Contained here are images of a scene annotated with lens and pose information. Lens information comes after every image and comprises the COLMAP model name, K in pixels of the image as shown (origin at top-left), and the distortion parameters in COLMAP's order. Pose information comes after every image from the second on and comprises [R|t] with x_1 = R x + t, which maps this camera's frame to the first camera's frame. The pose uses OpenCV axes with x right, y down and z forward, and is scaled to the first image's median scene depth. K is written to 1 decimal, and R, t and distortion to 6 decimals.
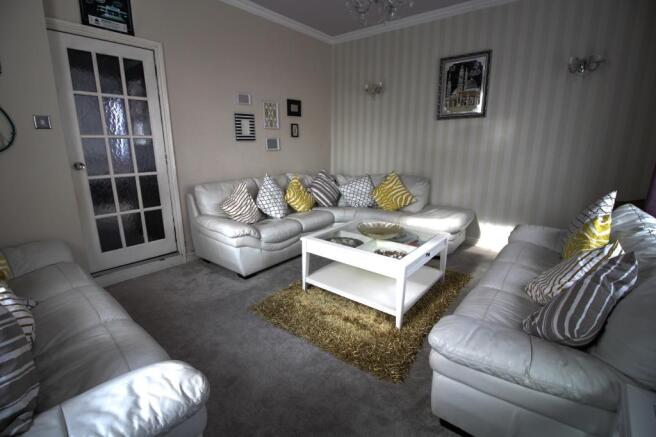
lens RADIAL K [[308.9, 0, 328.0], [0, 308.9, 218.5], [0, 0, 1]] dist [0.000391, -0.009324]
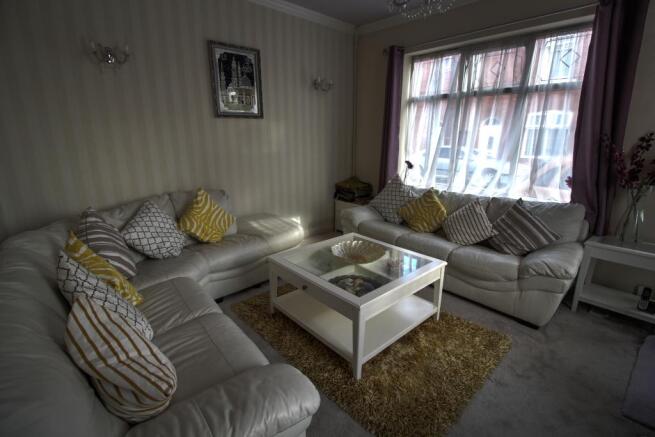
lens RADIAL K [[308.4, 0, 327.5], [0, 308.4, 218.5], [0, 0, 1]] dist [0.000391, -0.009324]
pose [[0.158361, -0.259032, 0.952798, -0.471690], [0.240224, 0.946088, 0.217280, -0.187006], [-0.957713, 0.194476, 0.212050, 0.643846]]
